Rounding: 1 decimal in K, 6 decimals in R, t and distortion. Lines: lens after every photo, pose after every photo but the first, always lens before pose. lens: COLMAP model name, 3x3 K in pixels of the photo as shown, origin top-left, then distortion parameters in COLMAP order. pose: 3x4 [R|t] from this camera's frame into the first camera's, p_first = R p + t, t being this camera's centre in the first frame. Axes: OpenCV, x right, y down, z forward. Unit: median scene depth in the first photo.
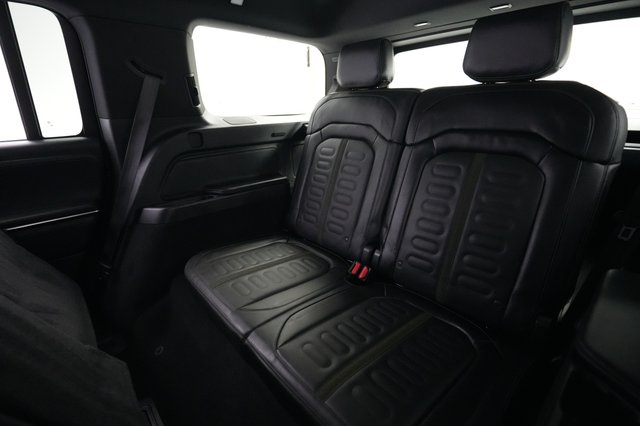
lens RADIAL K [[319.4, 0, 320.0], [0, 319.4, 213.0], [0, 0, 1]] dist [-0.000421, 0.000110]
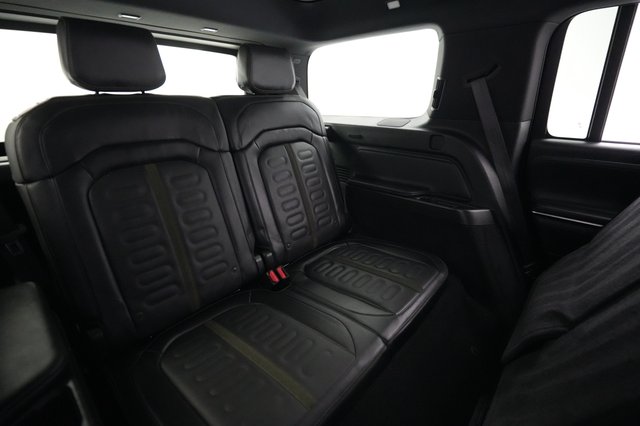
lens RADIAL K [[319.4, 0, 320.0], [0, 319.4, 213.0], [0, 0, 1]] dist [-0.000421, 0.000110]
pose [[-0.156705, -0.322417, 0.933537, -0.852594], [0.335330, 0.871697, 0.357348, -0.335922], [-0.928976, 0.369041, -0.028483, 0.907173]]
